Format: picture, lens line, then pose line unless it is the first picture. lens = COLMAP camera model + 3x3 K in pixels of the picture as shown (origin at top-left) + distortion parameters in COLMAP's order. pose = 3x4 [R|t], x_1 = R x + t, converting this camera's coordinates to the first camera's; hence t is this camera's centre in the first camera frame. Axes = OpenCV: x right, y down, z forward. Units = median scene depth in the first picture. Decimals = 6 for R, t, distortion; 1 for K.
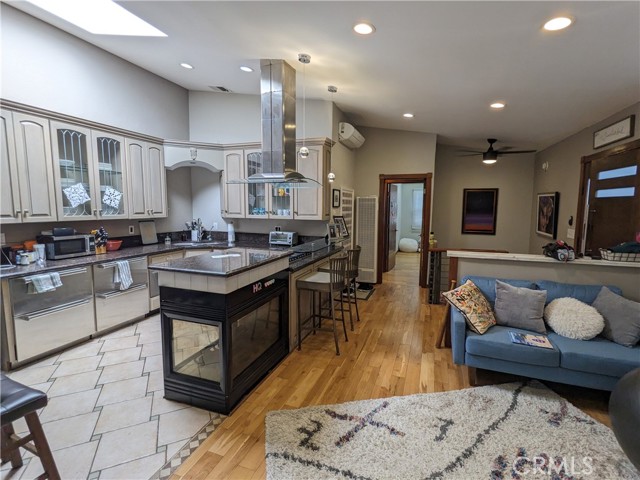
lens RADIAL K [[308.8, 0, 320.9], [0, 308.8, 240.0], [0, 0, 1]] dist [0.001588, 0.000521]
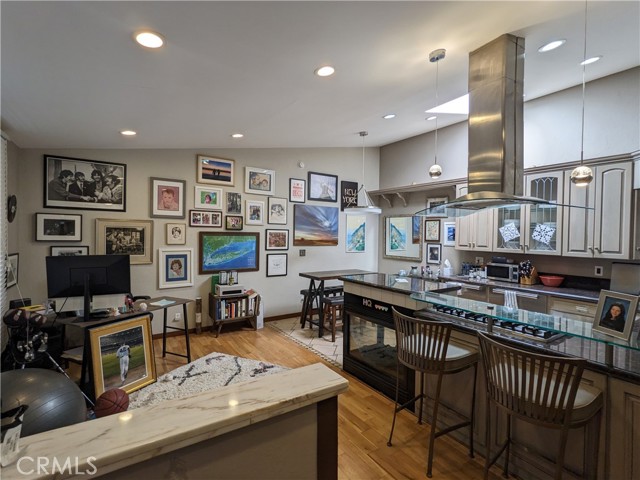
lens RADIAL K [[308.8, 0, 320.3], [0, 308.8, 238.5], [0, 0, 1]] dist [0.001588, 0.000521]
pose [[-0.587905, -0.005233, -0.808913, 0.631220], [-0.108763, 0.991411, 0.072633, -0.120804], [0.801585, 0.130682, -0.583424, 1.055022]]
